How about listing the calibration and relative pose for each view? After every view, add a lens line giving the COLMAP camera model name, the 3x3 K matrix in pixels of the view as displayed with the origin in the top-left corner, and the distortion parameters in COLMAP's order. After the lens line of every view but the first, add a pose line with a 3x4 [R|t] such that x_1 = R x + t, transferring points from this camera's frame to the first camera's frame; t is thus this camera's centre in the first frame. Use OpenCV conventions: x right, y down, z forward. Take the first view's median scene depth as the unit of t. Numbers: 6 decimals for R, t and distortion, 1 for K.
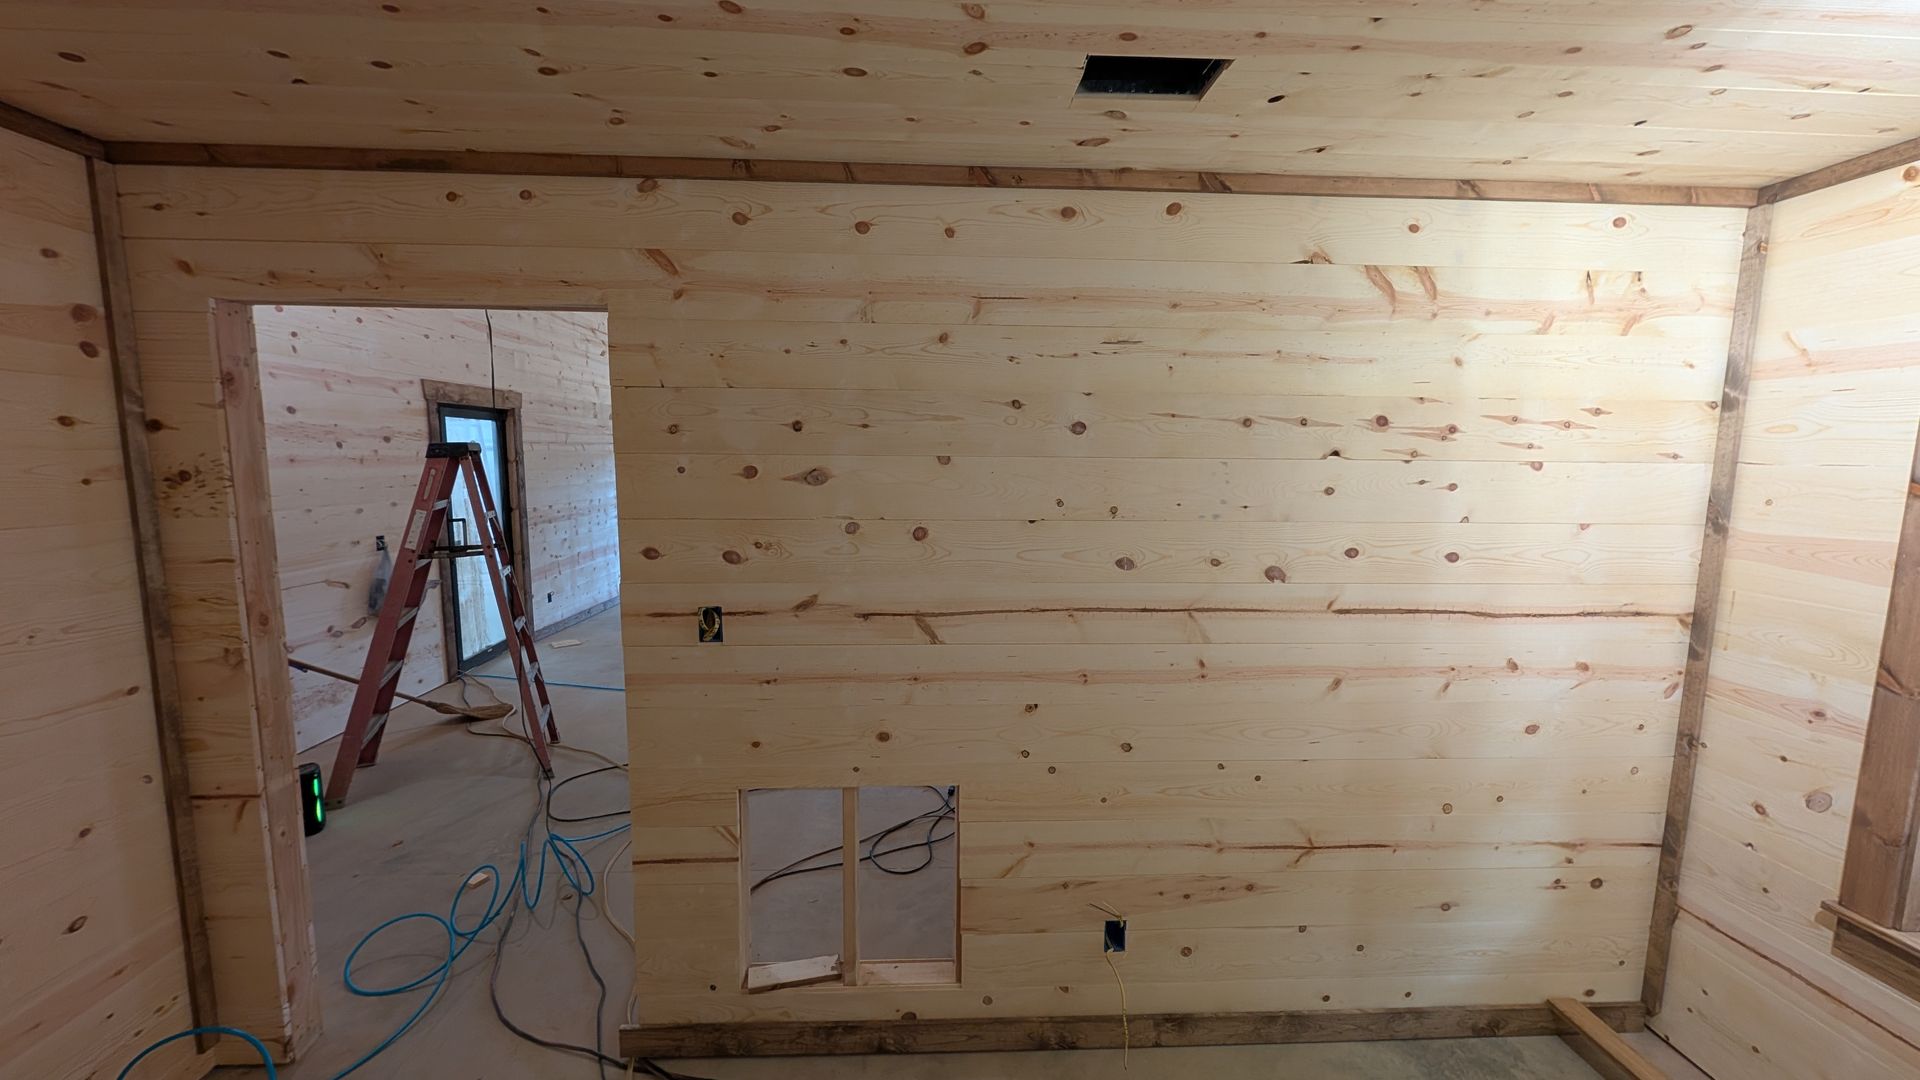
lens RADIAL K [[721.5, 0, 960.0], [0, 721.5, 540.0], [0, 0, 1]] dist [0.001117, -0.000009]
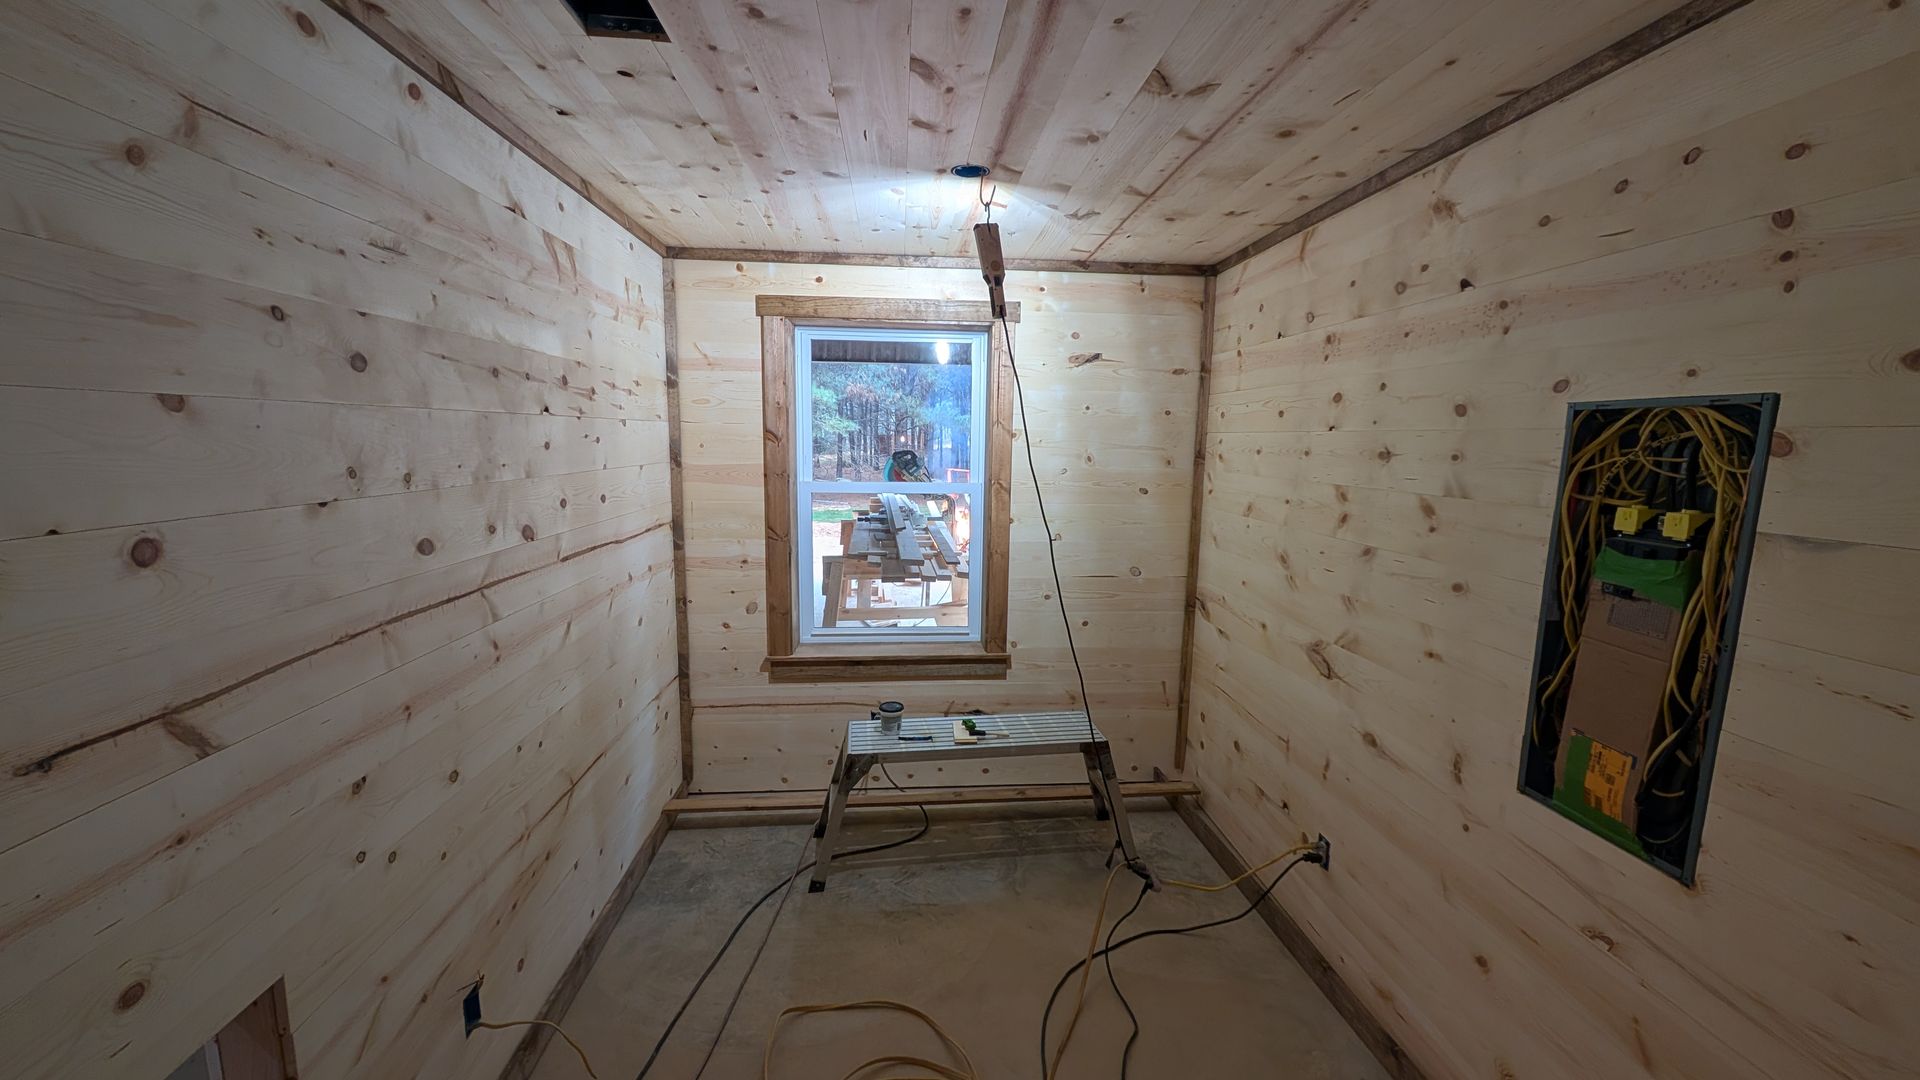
lens RADIAL K [[721.5, 0, 960.0], [0, 721.5, 540.0], [0, 0, 1]] dist [0.001117, -0.000009]
pose [[-0.040377, -0.153450, 0.987331, -0.553384], [0.100578, 0.982494, 0.156812, -0.037838], [-0.994110, 0.105635, -0.024237, 0.451796]]
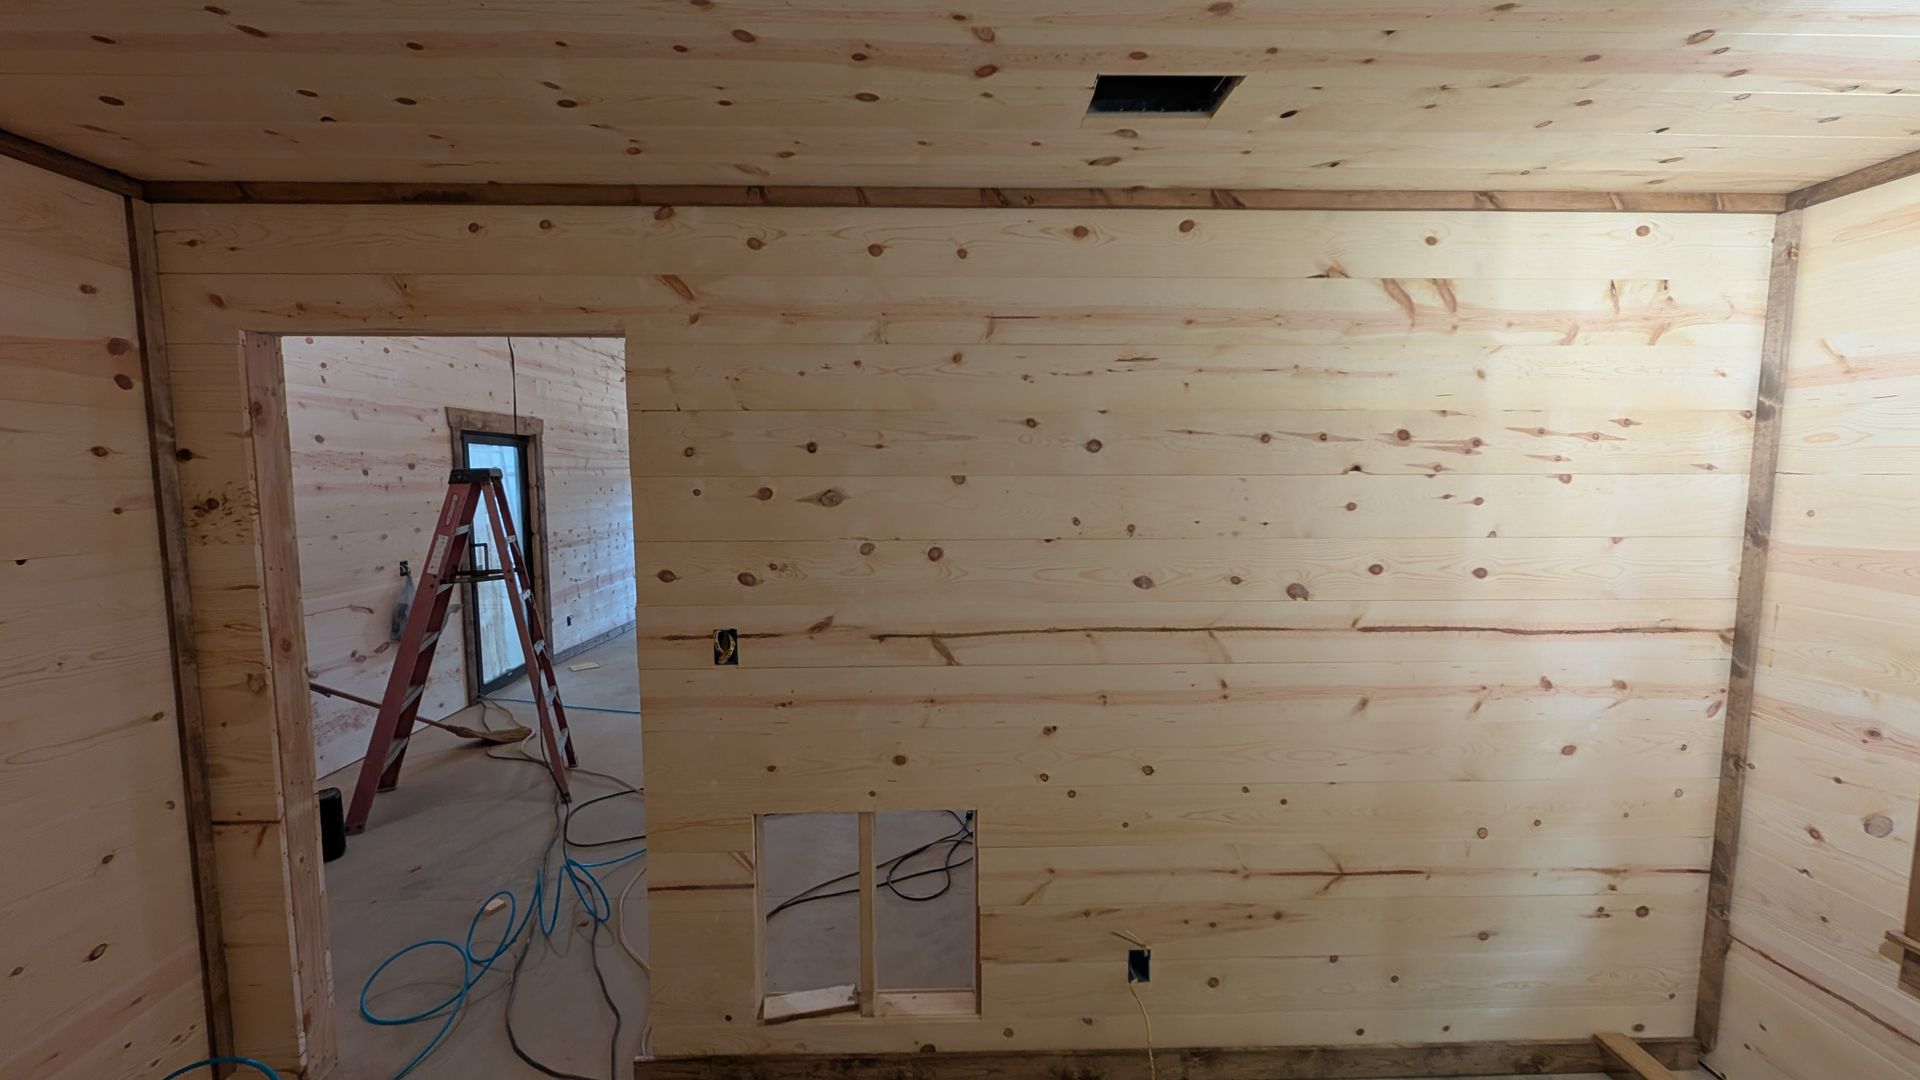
lens RADIAL K [[721.5, 0, 960.0], [0, 721.5, 540.0], [0, 0, 1]] dist [0.001117, -0.000009]
pose [[0.999719, -0.009822, -0.021566, 0.000232], [0.009215, 0.999564, -0.028043, 0.000232], [0.021832, 0.027836, 0.999374, 0.007726]]
